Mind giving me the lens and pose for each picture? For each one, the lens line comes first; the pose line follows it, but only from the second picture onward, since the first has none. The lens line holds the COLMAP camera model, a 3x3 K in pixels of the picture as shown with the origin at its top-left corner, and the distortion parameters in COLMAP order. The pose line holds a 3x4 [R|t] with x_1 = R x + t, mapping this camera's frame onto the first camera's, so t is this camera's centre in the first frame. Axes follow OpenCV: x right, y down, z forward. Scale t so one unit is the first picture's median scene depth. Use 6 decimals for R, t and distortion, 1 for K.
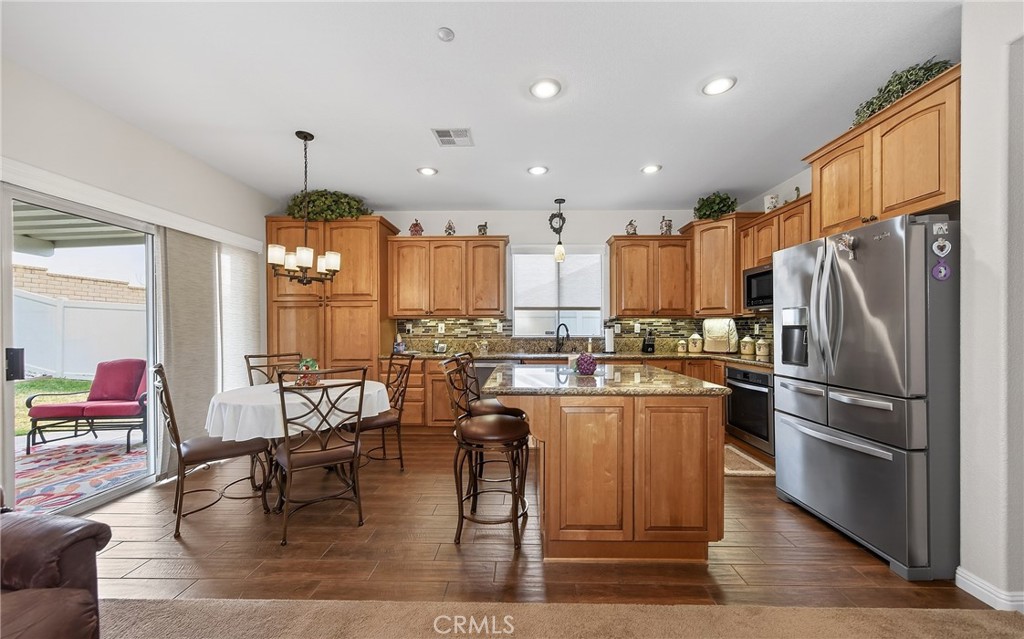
lens RADIAL K [[354.7, 0, 513.8], [0, 354.7, 327.6], [0, 0, 1]] dist [0.002884, 0.000214]
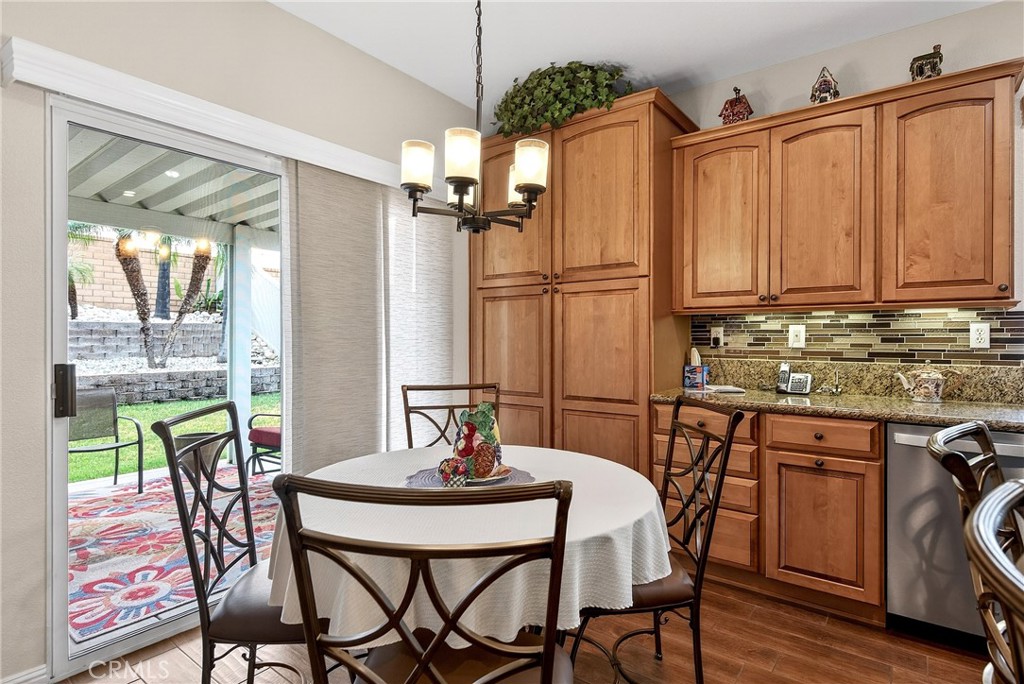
lens RADIAL K [[521.7, 0, 513.9], [0, 521.7, 340.4], [0, 0, 1]] dist [0.006704, -0.000977]
pose [[0.800754, 0.006659, -0.598957, -0.116218], [-0.002364, 0.999966, 0.007958, 0.003490], [0.598989, -0.004956, 0.800742, 0.346687]]
